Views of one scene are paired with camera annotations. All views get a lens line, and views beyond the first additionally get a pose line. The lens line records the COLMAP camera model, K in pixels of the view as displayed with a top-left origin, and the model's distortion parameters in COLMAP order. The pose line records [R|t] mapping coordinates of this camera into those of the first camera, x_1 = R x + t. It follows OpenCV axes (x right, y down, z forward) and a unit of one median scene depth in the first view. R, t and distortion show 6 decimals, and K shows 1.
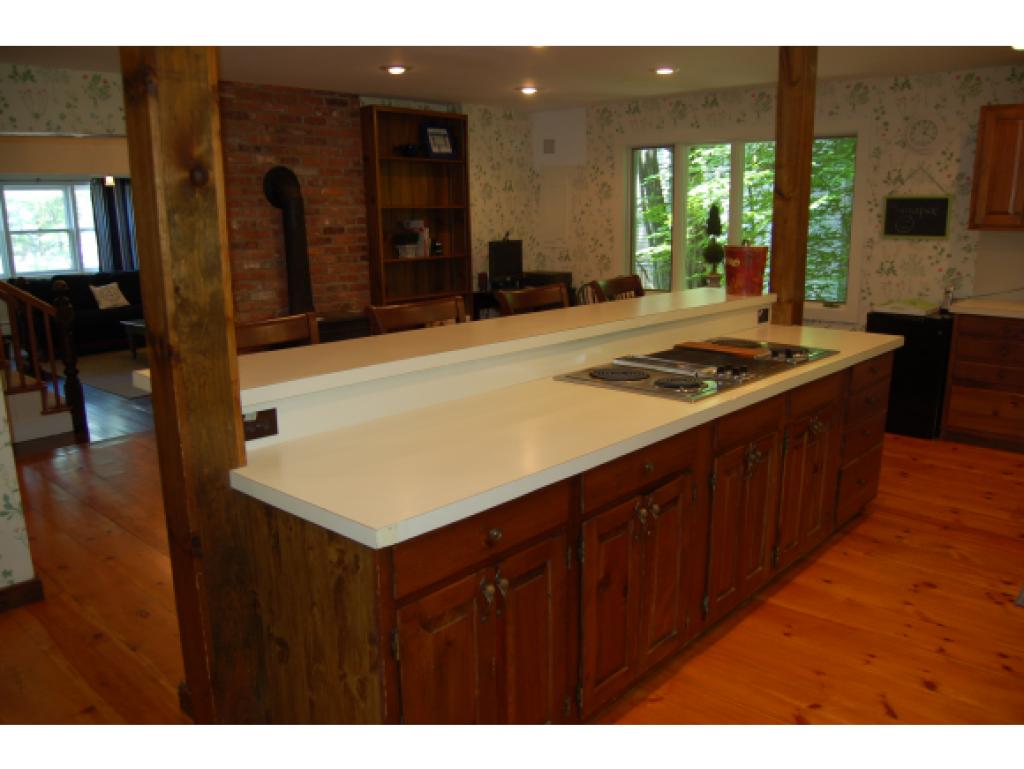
lens RADIAL K [[807.1, 0, 513.0], [0, 807.1, 387.1], [0, 0, 1]] dist [-0.049301, 0.001929]
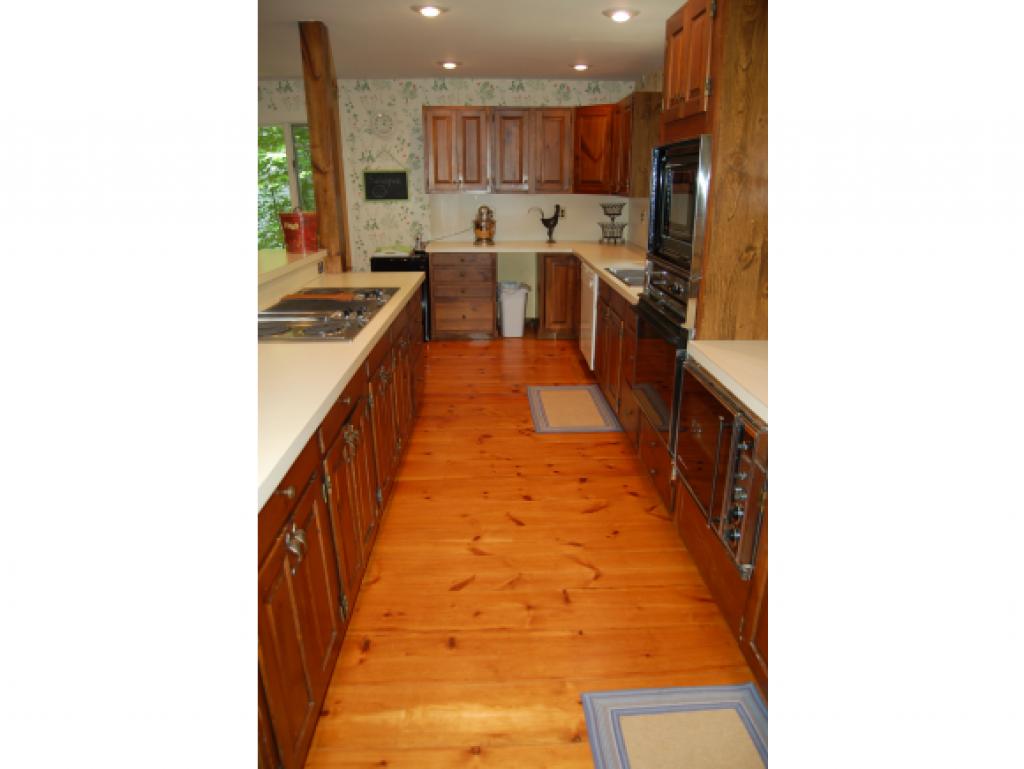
lens RADIAL K [[603.4, 0, 522.3], [0, 603.4, 384.6], [0, 0, 1]] dist [-0.067613, 0.000517]
pose [[0.717934, -0.218421, 0.660956, -0.144130], [0.144255, 0.975569, 0.165698, -0.022745], [-0.681000, -0.023614, 0.731902, 0.111312]]
